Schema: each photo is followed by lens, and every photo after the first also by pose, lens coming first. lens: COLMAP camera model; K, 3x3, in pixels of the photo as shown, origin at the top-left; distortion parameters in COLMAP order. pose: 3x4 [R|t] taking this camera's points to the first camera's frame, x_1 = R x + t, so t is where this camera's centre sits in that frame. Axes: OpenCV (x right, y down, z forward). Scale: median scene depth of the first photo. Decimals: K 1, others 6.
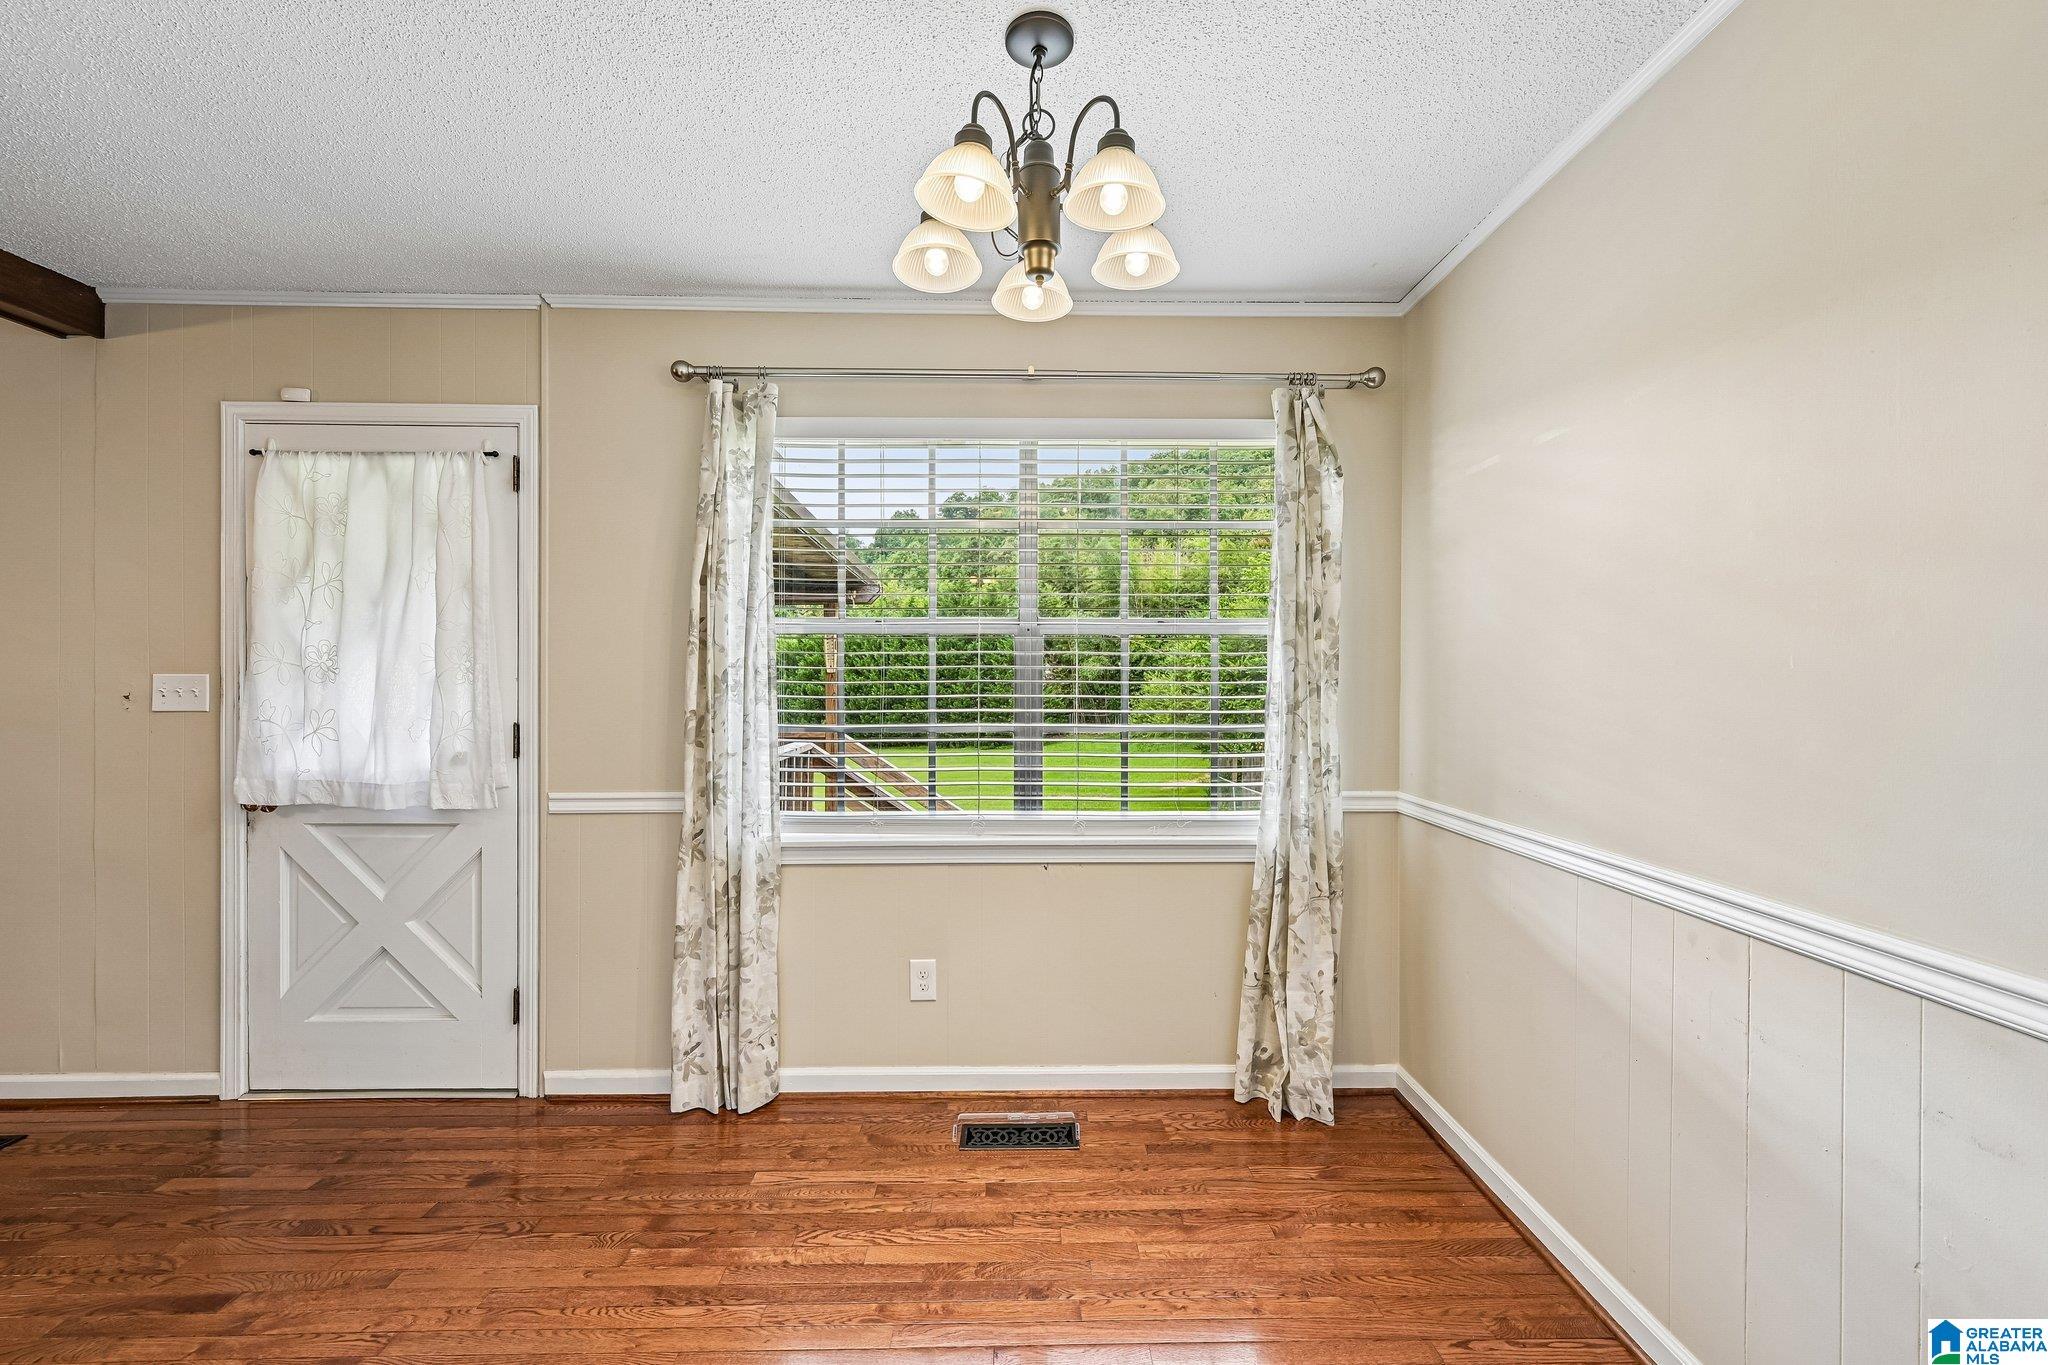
lens RADIAL K [[802.2, 0, 1029.2], [0, 802.2, 656.8], [0, 0, 1]] dist [-0.001471, -0.000043]
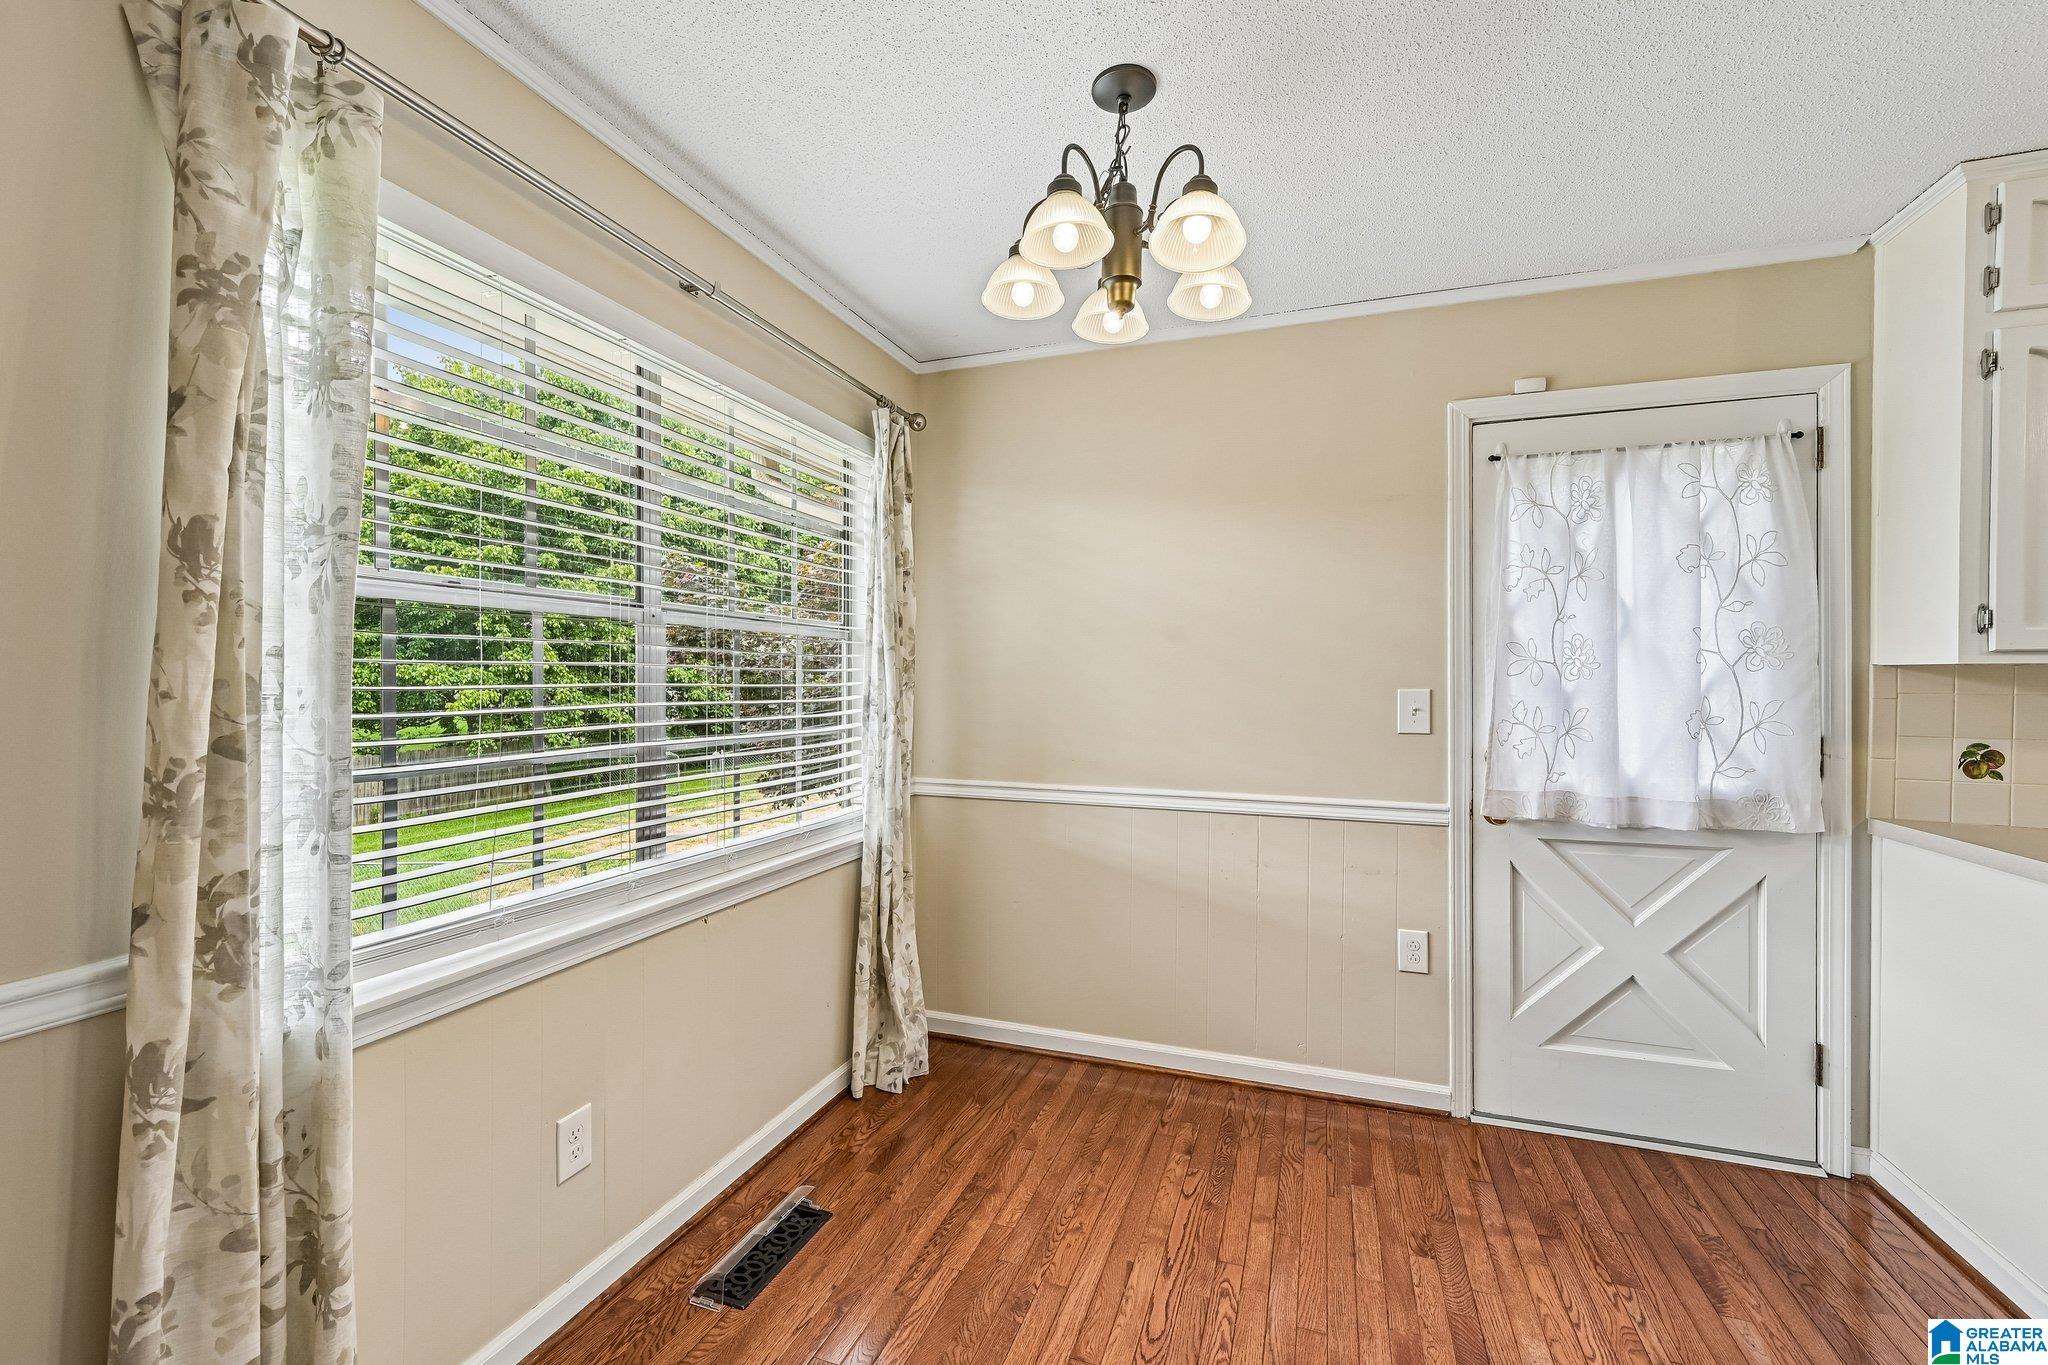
lens RADIAL K [[816.6, 0, 1023.0], [0, 816.6, 665.7], [0, 0, 1]] dist [-0.000841, -0.000070]
pose [[0.383936, 0.018121, 0.923182, -0.780262], [-0.021801, 0.999707, -0.010557, 0.017515], [-0.923102, -0.016073, 0.384219, 0.527393]]
